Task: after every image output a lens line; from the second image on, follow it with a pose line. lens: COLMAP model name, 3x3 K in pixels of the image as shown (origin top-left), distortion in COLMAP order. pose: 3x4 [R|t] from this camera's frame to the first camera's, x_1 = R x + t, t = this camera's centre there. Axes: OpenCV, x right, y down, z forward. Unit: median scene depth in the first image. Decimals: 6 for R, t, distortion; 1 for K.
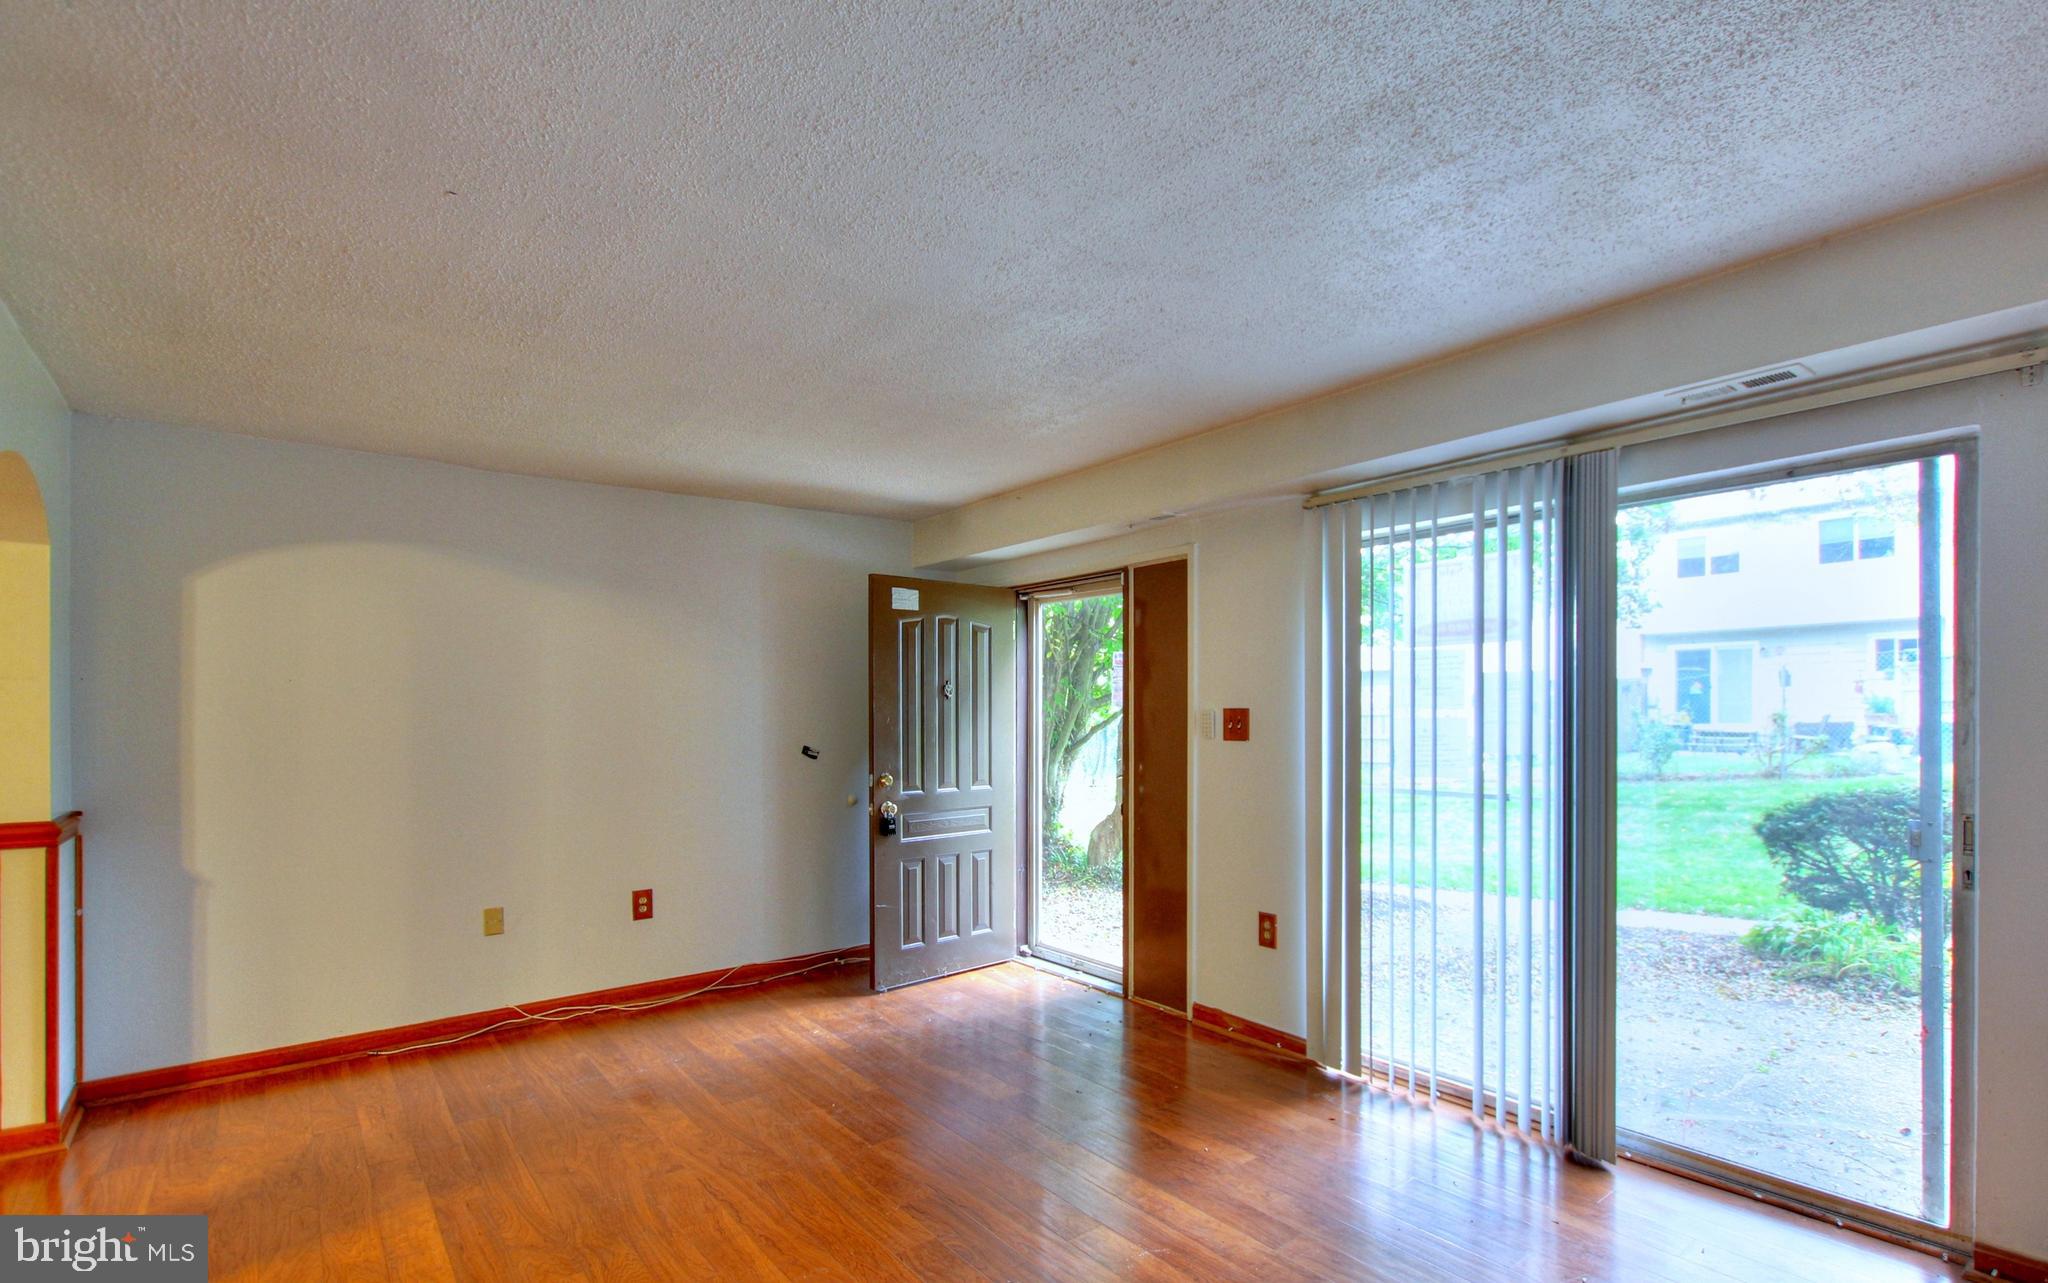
lens RADIAL K [[951.0, 0, 1030.4], [0, 951.0, 719.0], [0, 0, 1]] dist [-0.004064, -0.000427]
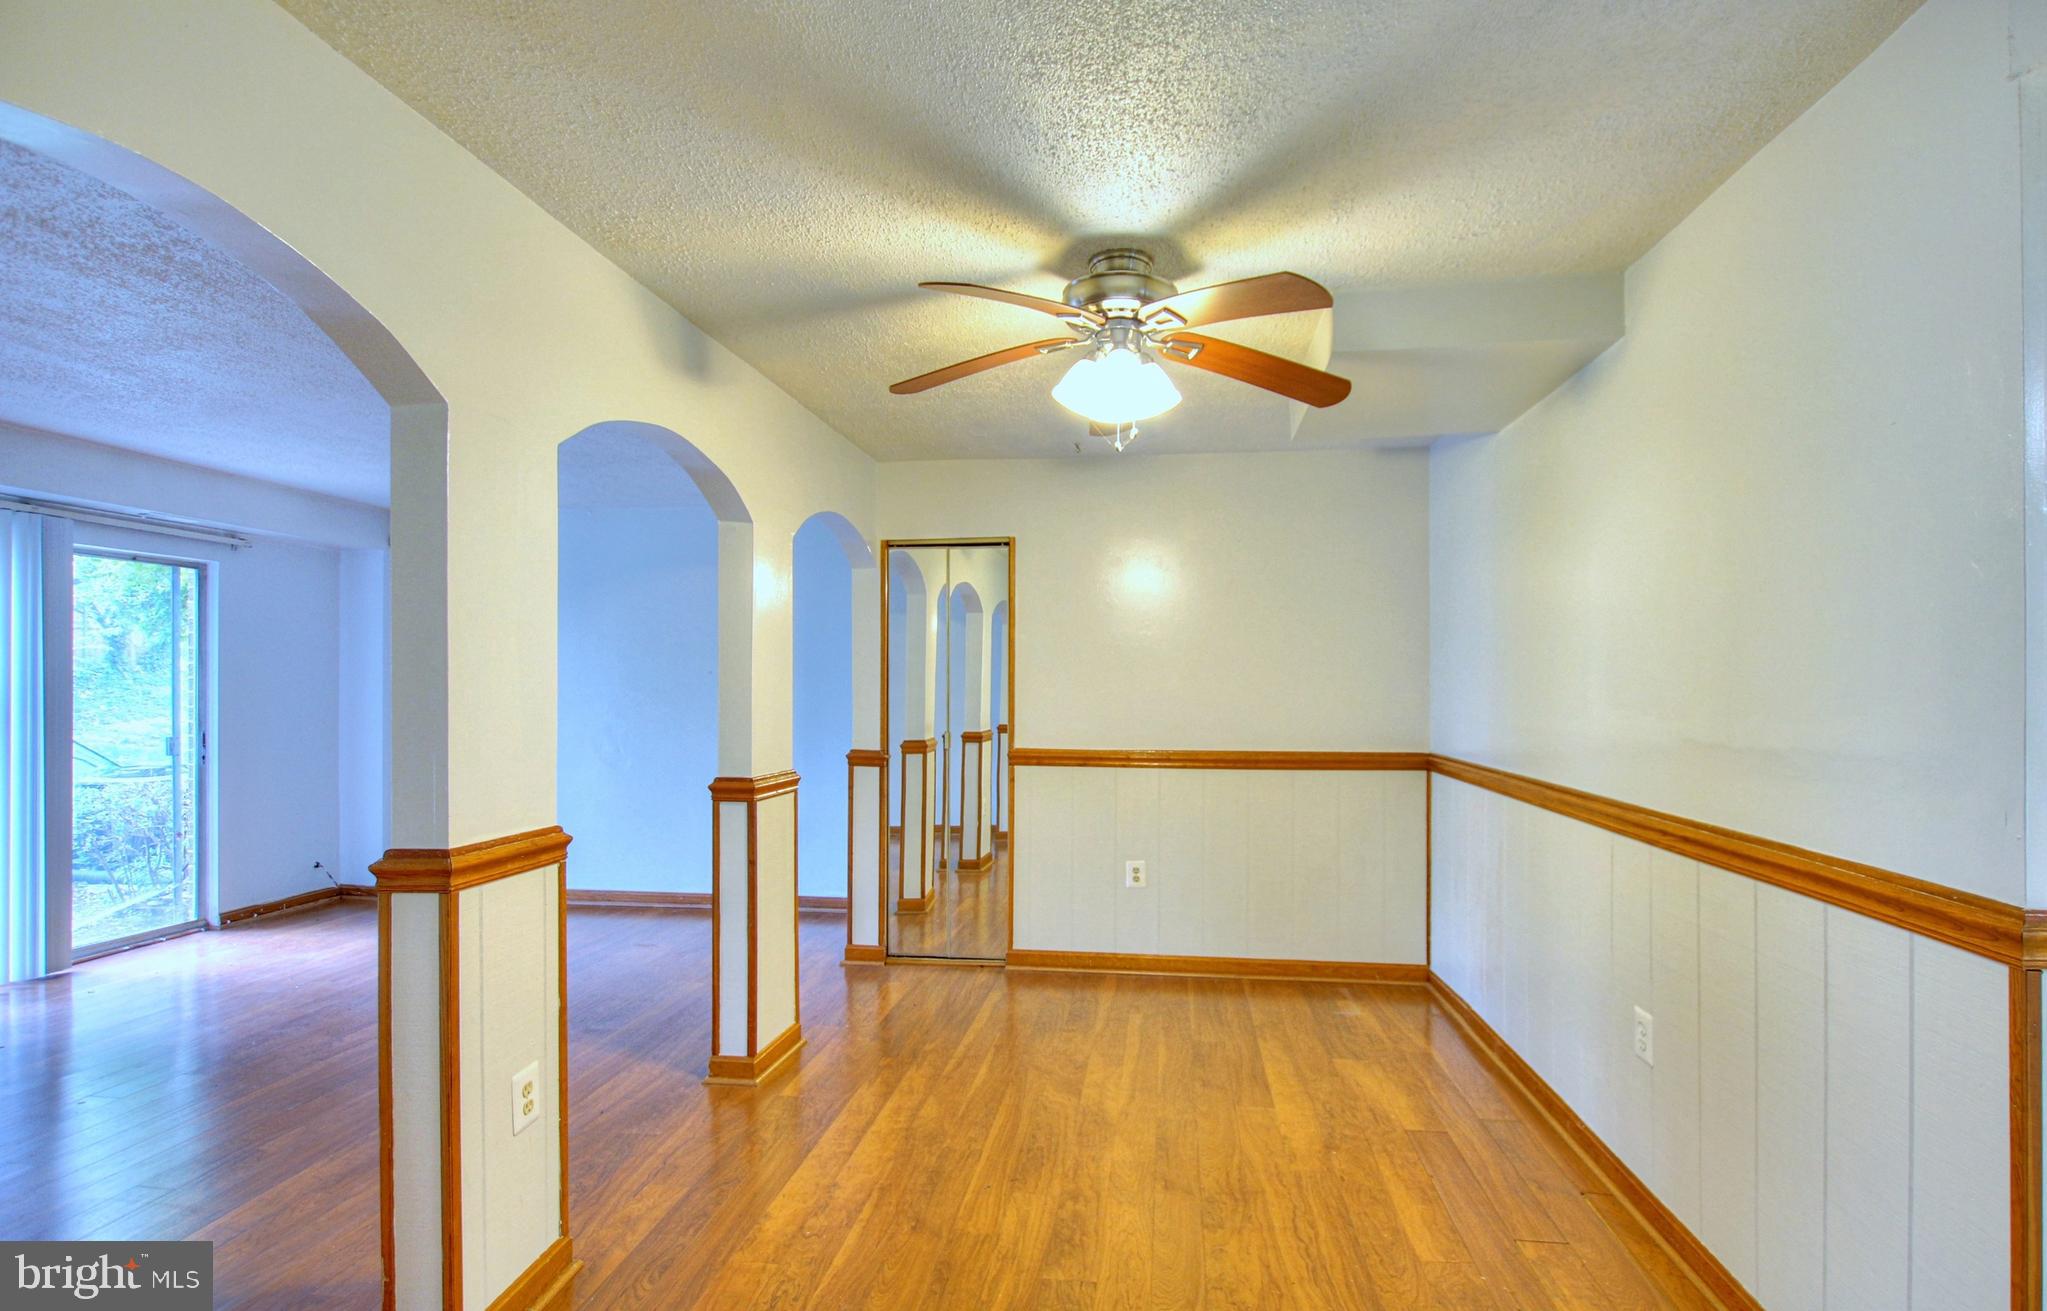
lens RADIAL K [[947.2, 0, 1056.7], [0, 947.2, 688.9], [0, 0, 1]] dist [0.005182, -0.002318]
pose [[-0.701887, 0.004465, 0.712274, -1.119779], [0.006033, 0.999982, -0.000323, 0.007374], [-0.712263, 0.004071, -0.701901, 0.621633]]
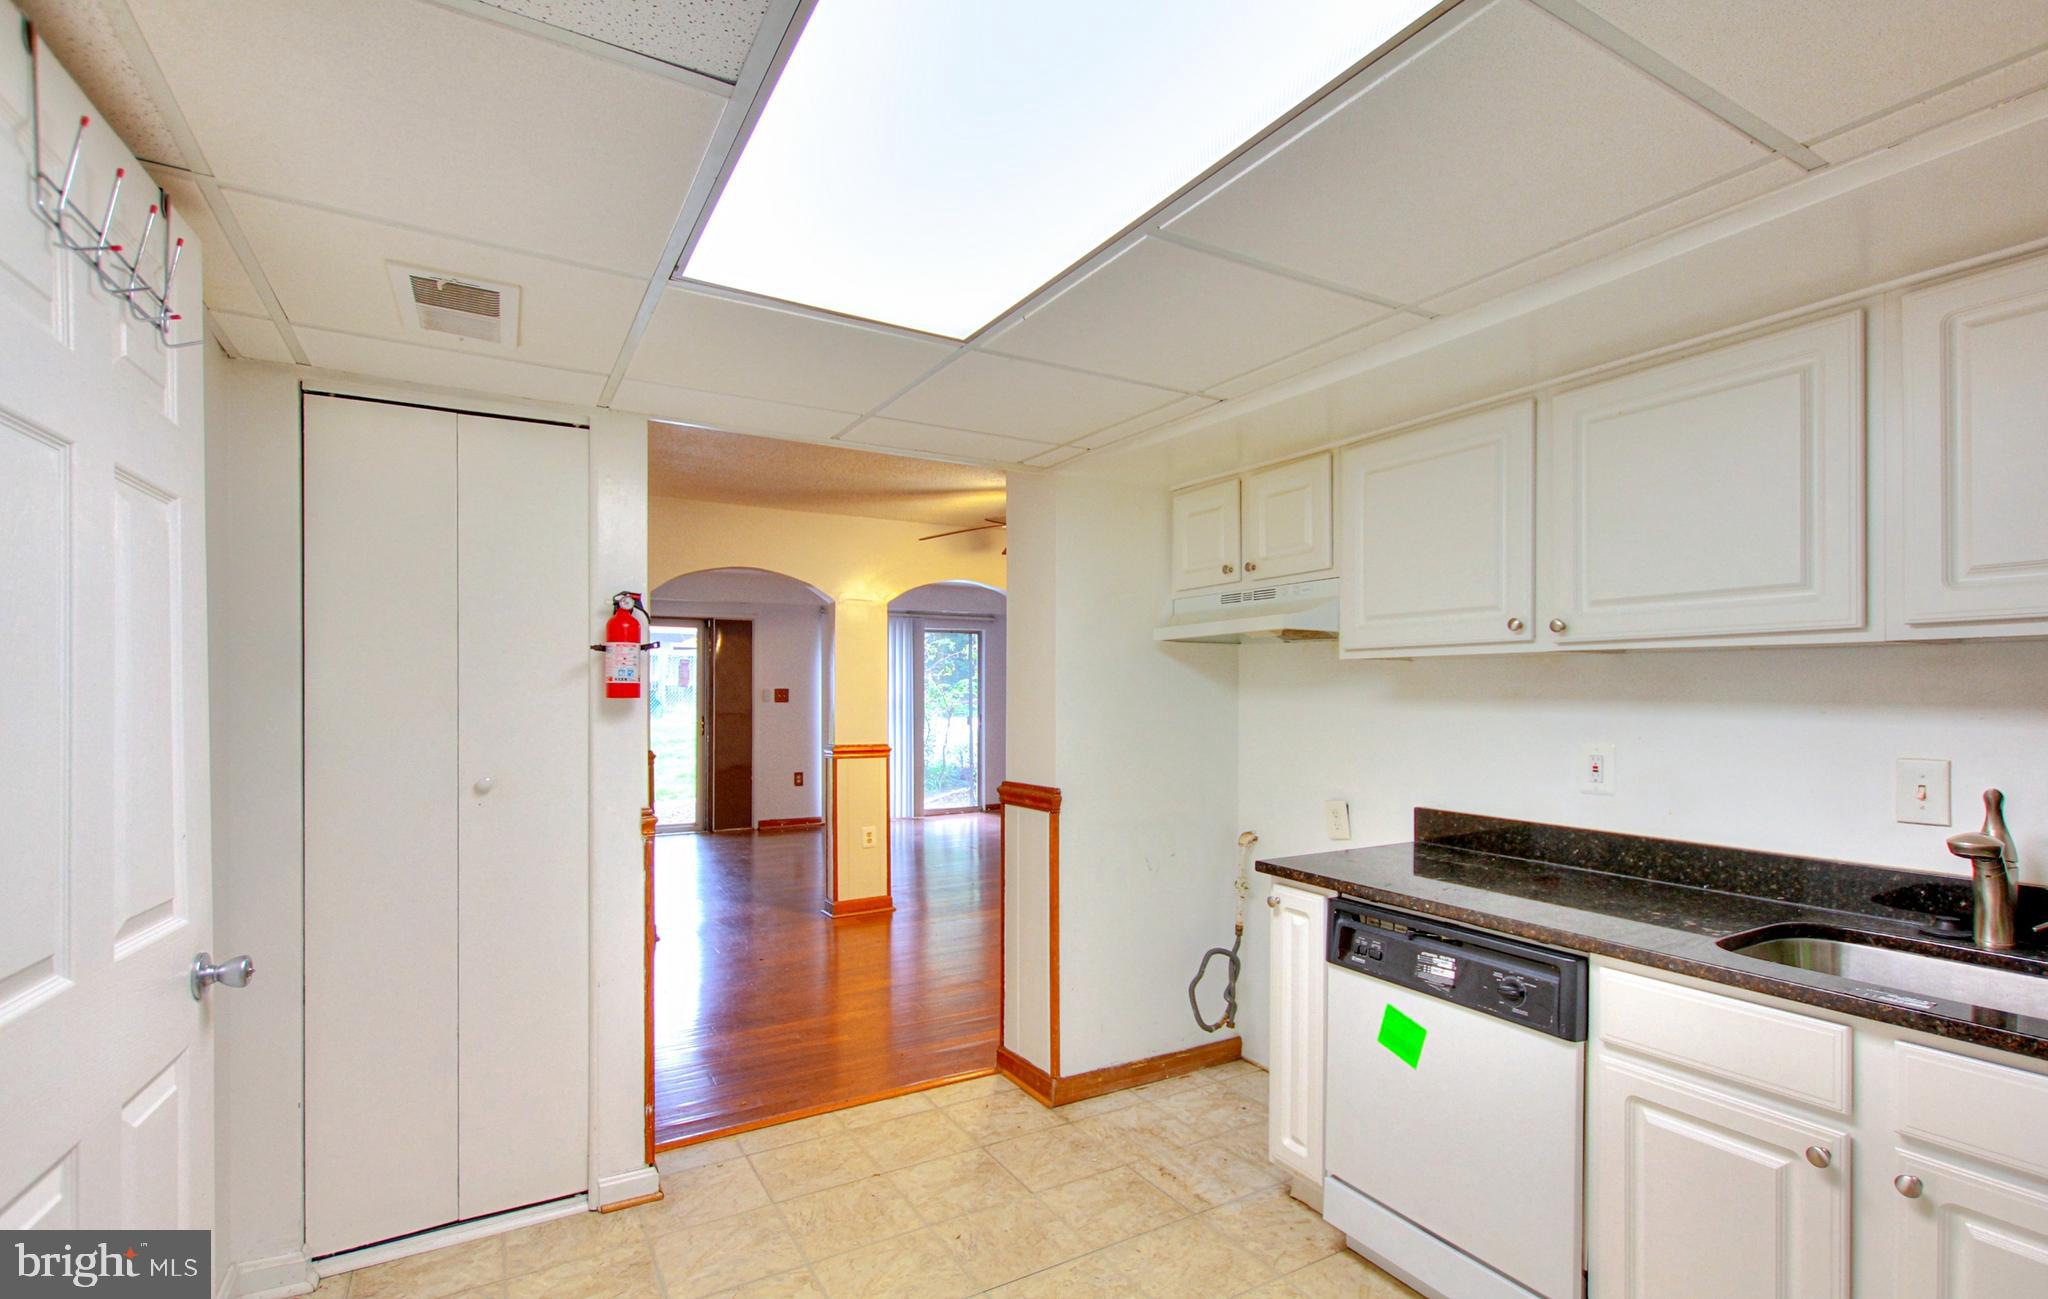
lens RADIAL K [[953.3, 0, 1050.9], [0, 953.3, 693.7], [0, 0, 1]] dist [0.001092, 0.000646]
pose [[0.136651, 0.002342, 0.990616, -1.926537], [0.005396, 0.999981, -0.003108, 0.011541], [-0.990605, 0.005770, 0.136636, 0.015981]]
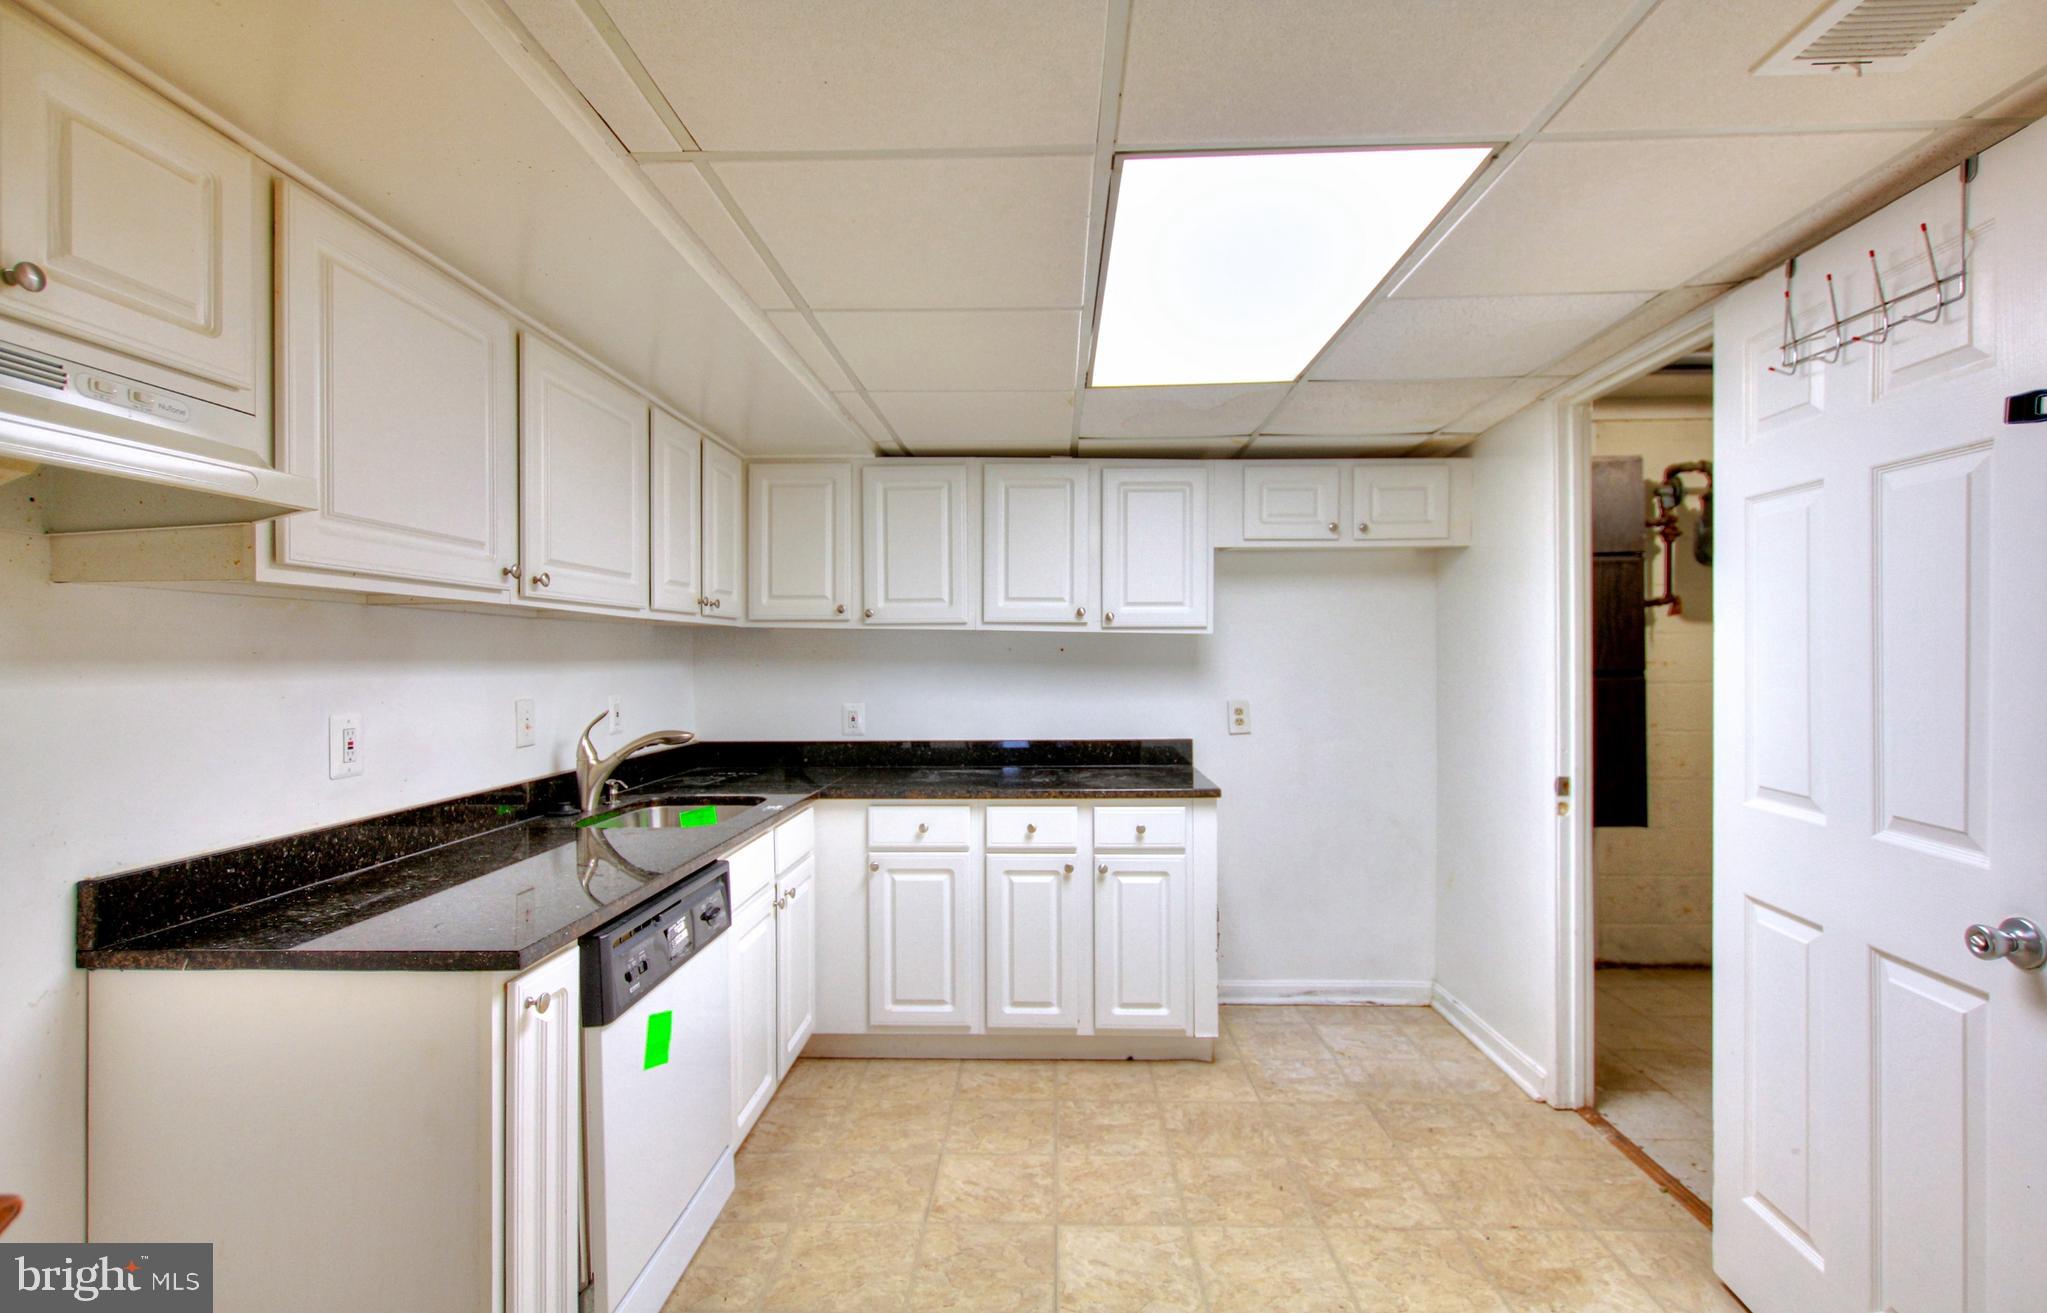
lens RADIAL K [[947.2, 0, 1032.1], [0, 947.2, 649.9], [0, 0, 1]] dist [0.005182, -0.002318]
pose [[-0.640467, 0.002906, -0.767980, -1.184807], [0.002854, 0.999995, 0.001404, 0.010995], [0.767980, -0.001292, -0.640472, 0.313819]]
